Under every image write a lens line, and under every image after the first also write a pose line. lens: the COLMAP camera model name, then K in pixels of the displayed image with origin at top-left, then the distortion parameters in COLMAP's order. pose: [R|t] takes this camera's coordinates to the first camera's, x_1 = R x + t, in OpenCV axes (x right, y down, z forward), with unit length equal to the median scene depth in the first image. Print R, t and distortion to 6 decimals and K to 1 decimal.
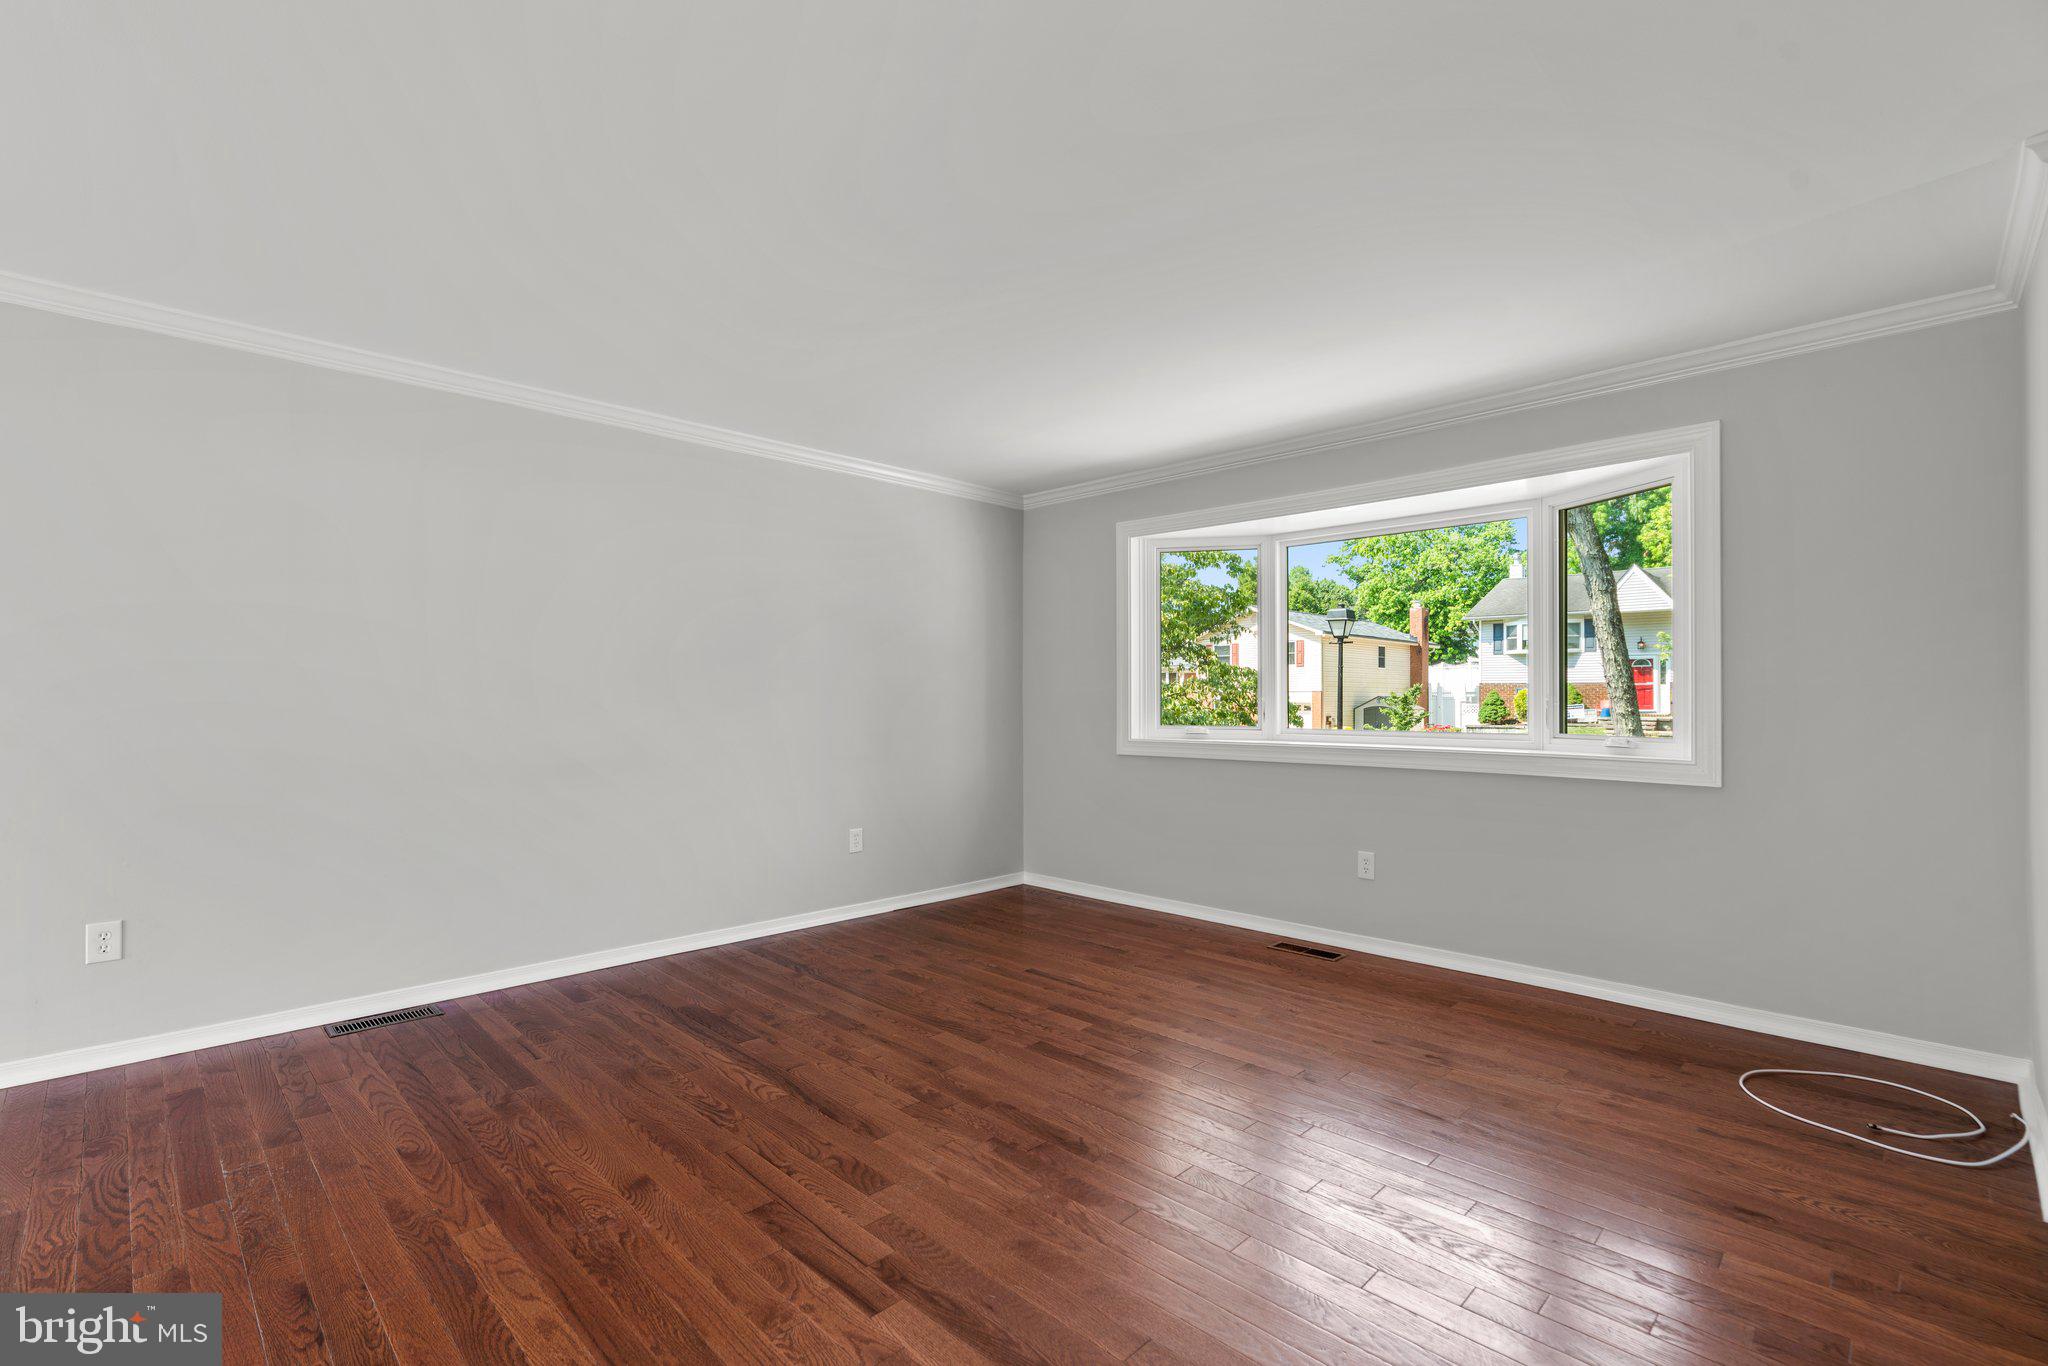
lens RADIAL K [[933.7, 0, 1015.1], [0, 933.7, 691.8], [0, 0, 1]] dist [-0.015221, 0.006841]
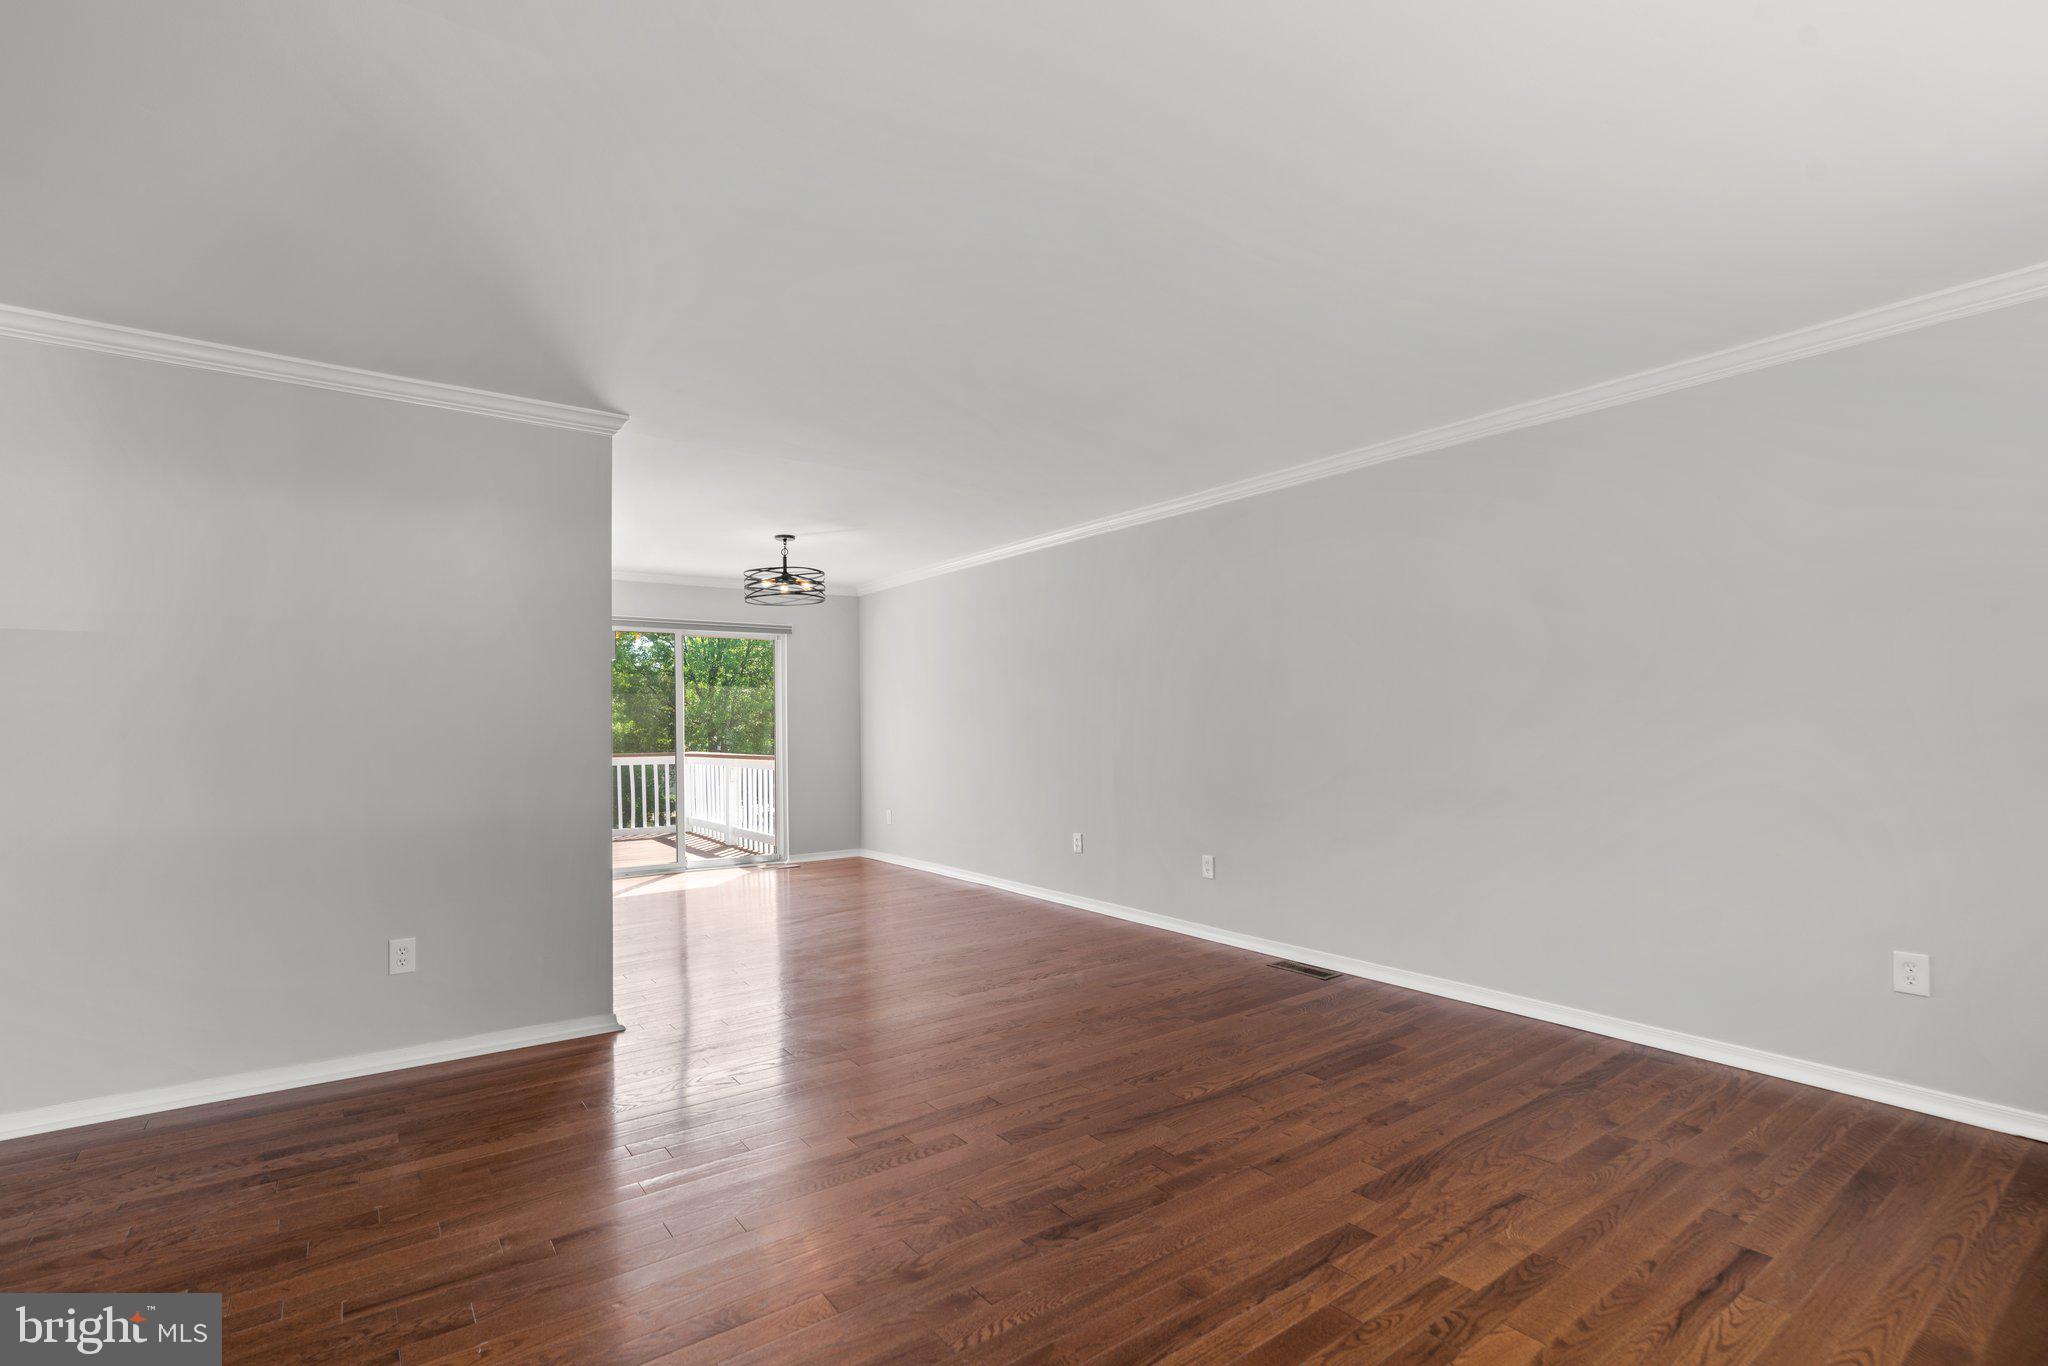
lens RADIAL K [[933.7, 0, 1040.6], [0, 933.7, 732.1], [0, 0, 1]] dist [-0.015221, 0.006841]
pose [[-0.137791, 0.007641, -0.990432, 0.677024], [0.011278, 0.999918, 0.006145, 0.001197], [0.990397, -0.010324, -0.137865, 0.795696]]
